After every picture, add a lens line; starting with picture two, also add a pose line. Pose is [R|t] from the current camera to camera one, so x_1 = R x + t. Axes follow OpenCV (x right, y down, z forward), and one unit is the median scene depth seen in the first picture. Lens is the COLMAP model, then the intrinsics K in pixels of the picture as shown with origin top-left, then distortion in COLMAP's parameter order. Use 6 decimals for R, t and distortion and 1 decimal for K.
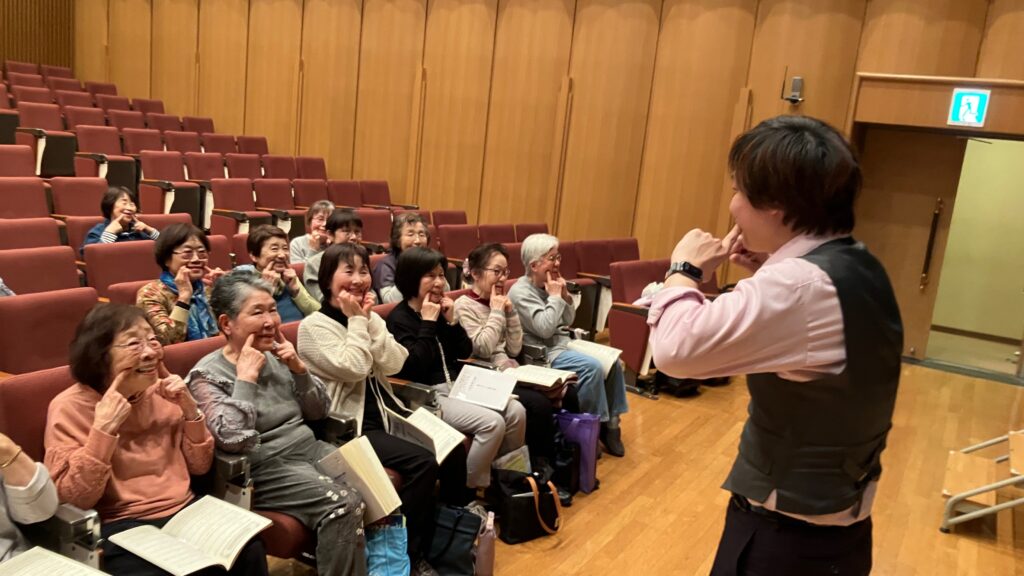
lens RADIAL K [[837.6, 0, 516.8], [0, 837.6, 293.6], [0, 0, 1]] dist [-0.004527, -0.010297]
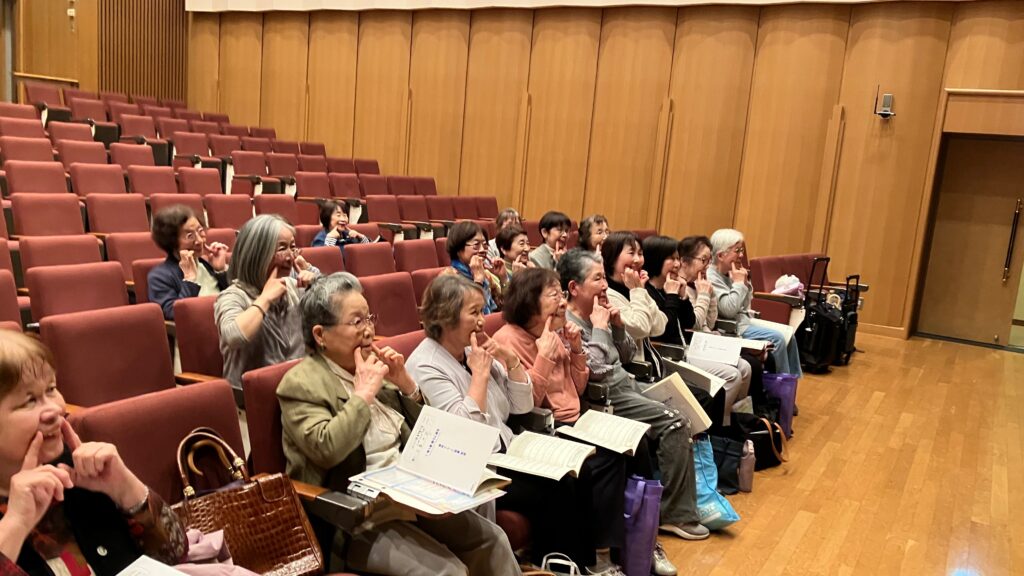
lens RADIAL K [[837.6, 0, 509.2], [0, 837.6, 286.8], [0, 0, 1]] dist [-0.004527, -0.010297]
pose [[0.999622, -0.019339, -0.019562, -0.268316], [0.018660, 0.999237, -0.034311, 0.048678], [0.020210, 0.033933, 0.999220, -0.207312]]
